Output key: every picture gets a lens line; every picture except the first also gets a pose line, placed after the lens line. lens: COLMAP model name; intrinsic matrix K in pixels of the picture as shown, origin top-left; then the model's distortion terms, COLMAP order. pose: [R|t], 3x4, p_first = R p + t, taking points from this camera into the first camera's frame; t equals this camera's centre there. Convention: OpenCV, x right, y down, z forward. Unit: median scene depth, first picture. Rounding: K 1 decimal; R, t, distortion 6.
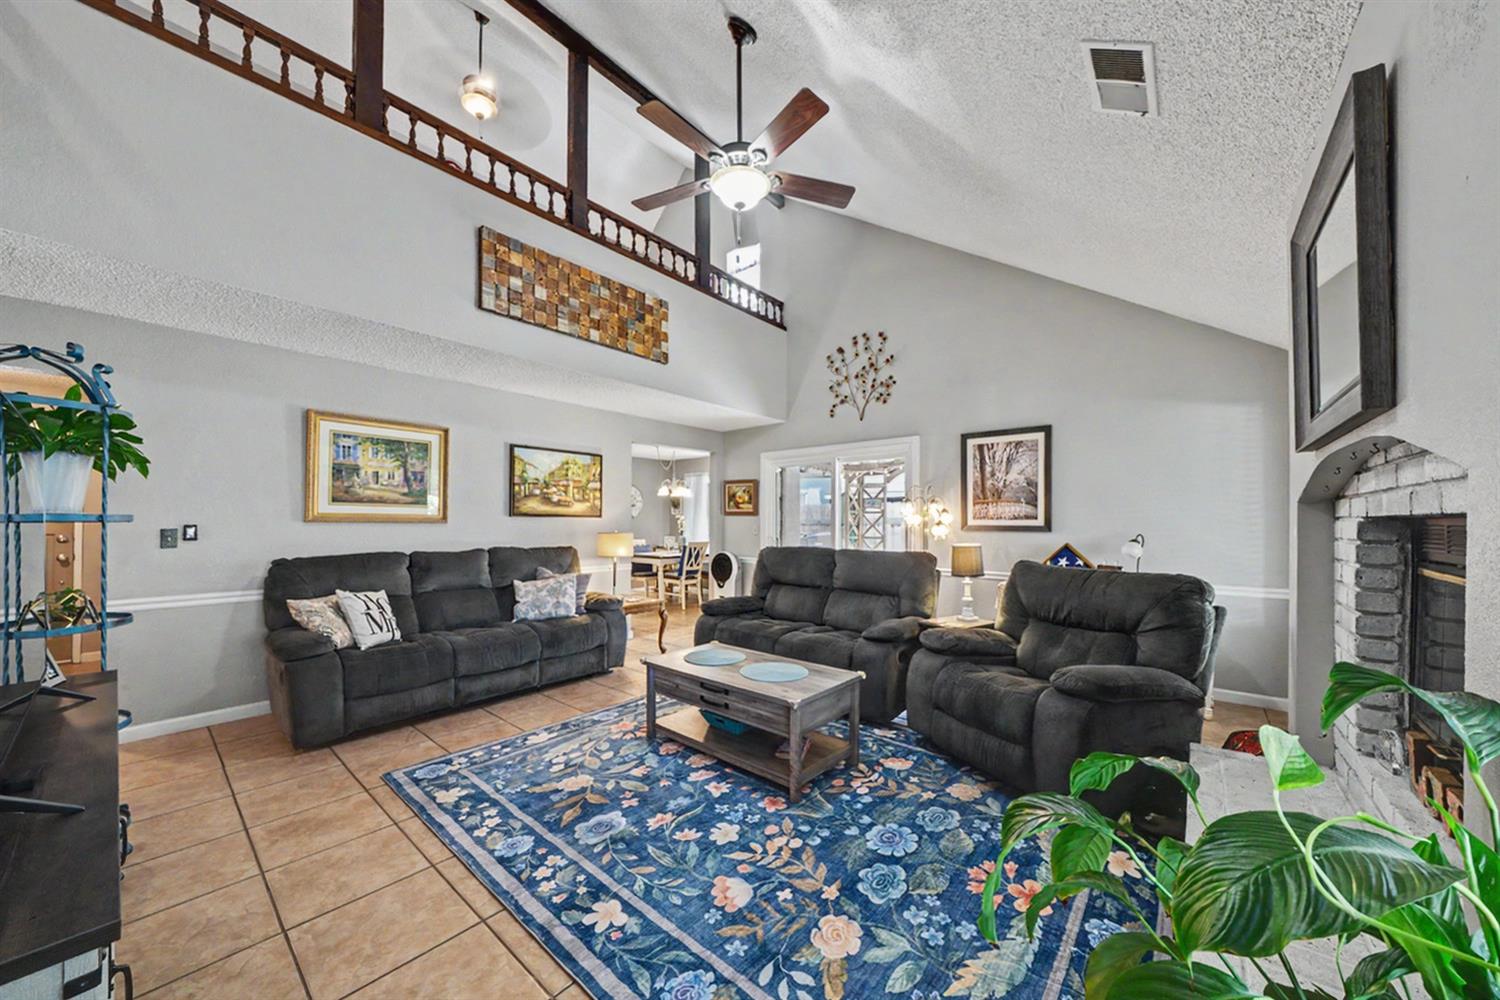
lens RADIAL K [[520.2, 0, 743.0], [0, 520.2, 515.4], [0, 0, 1]] dist [-0.000986, 0.000382]
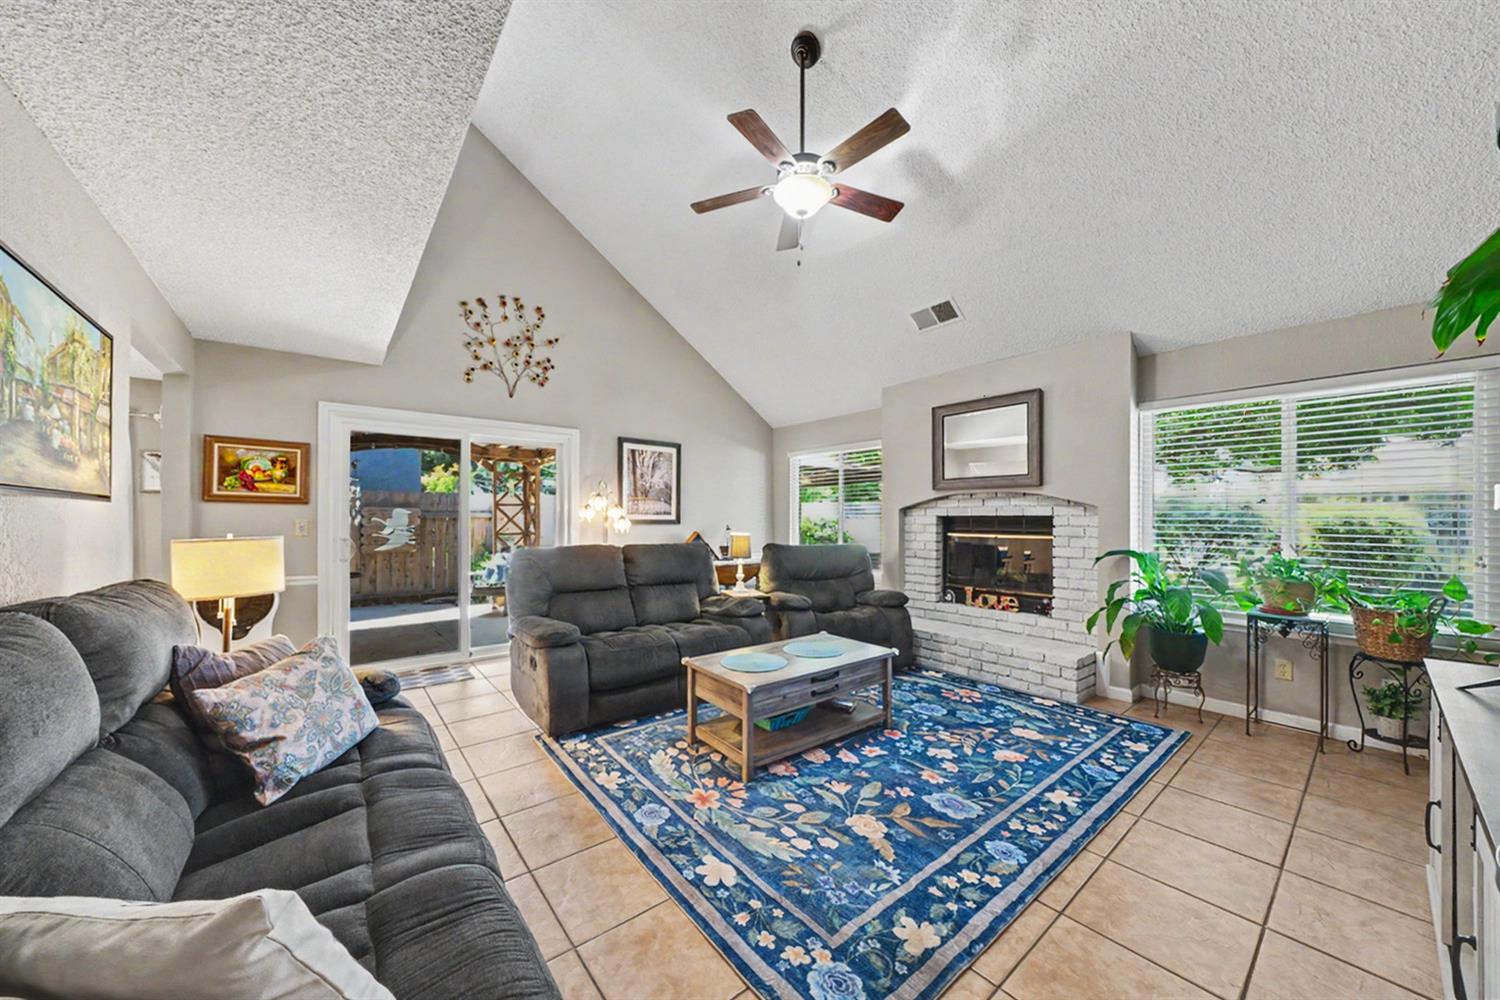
lens RADIAL K [[519.2, 0, 737.0], [0, 519.2, 509.5], [0, 0, 1]] dist [-0.001033, 0.000019]
pose [[0.197564, 0.016748, 0.980147, -1.174116], [-0.014914, 0.999790, -0.014078, 0.018219], [-0.980176, -0.011837, 0.197773, 1.028861]]
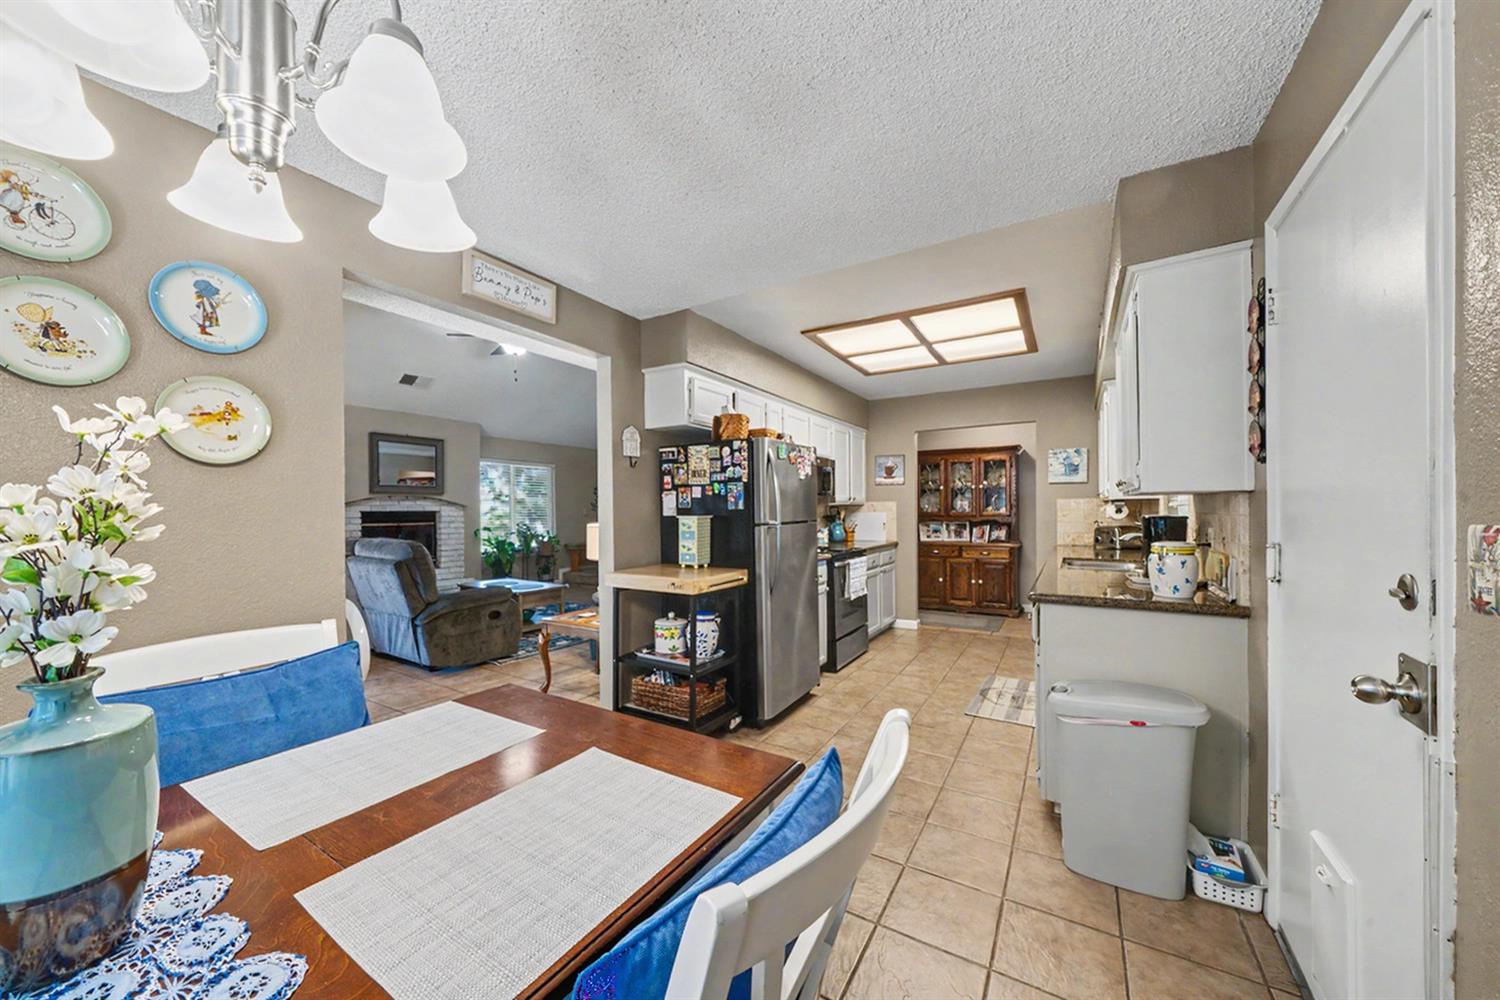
lens RADIAL K [[538.1, 0, 740.1], [0, 538.1, 508.2], [0, 0, 1]] dist [-0.005447, -0.000159]
pose [[-0.989048, 0.006280, -0.147462, -0.644037], [0.008955, 0.999807, -0.017484, 0.051880], [0.147324, -0.018613, -0.988913, 3.616828]]
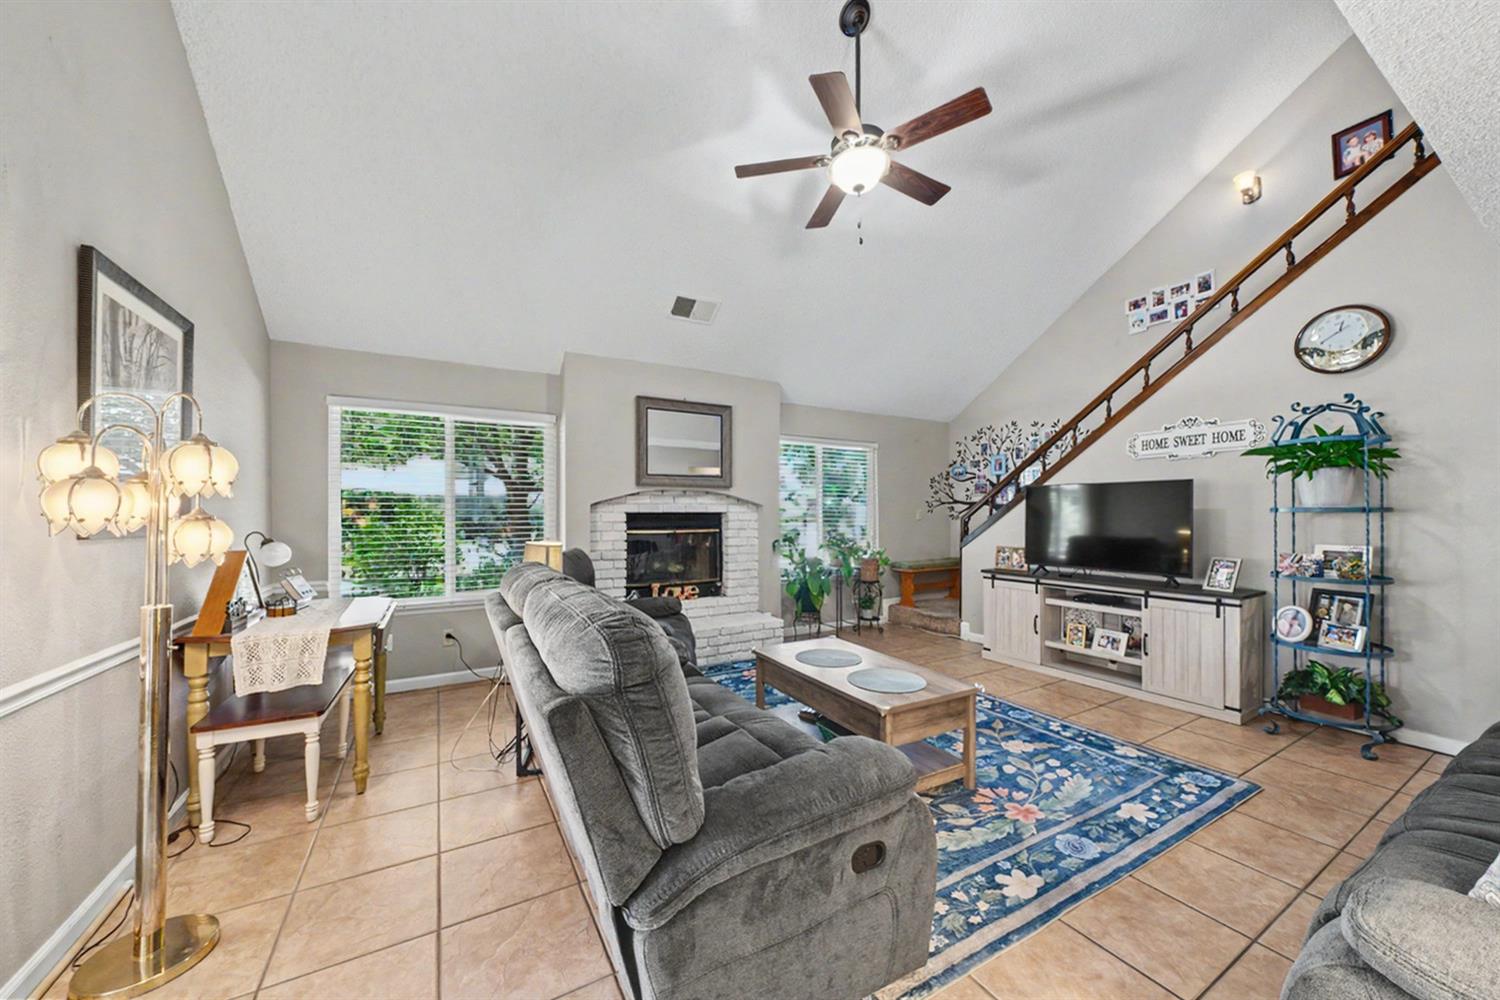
lens RADIAL K [[538.1, 0, 740.1], [0, 538.1, 508.2], [0, 0, 1]] dist [-0.005447, -0.000159]
pose [[-0.940347, 0.005191, 0.340177, -0.153694], [-0.002825, 0.999730, -0.023065, 0.030643], [-0.340205, -0.022650, -0.940079, 2.260126]]
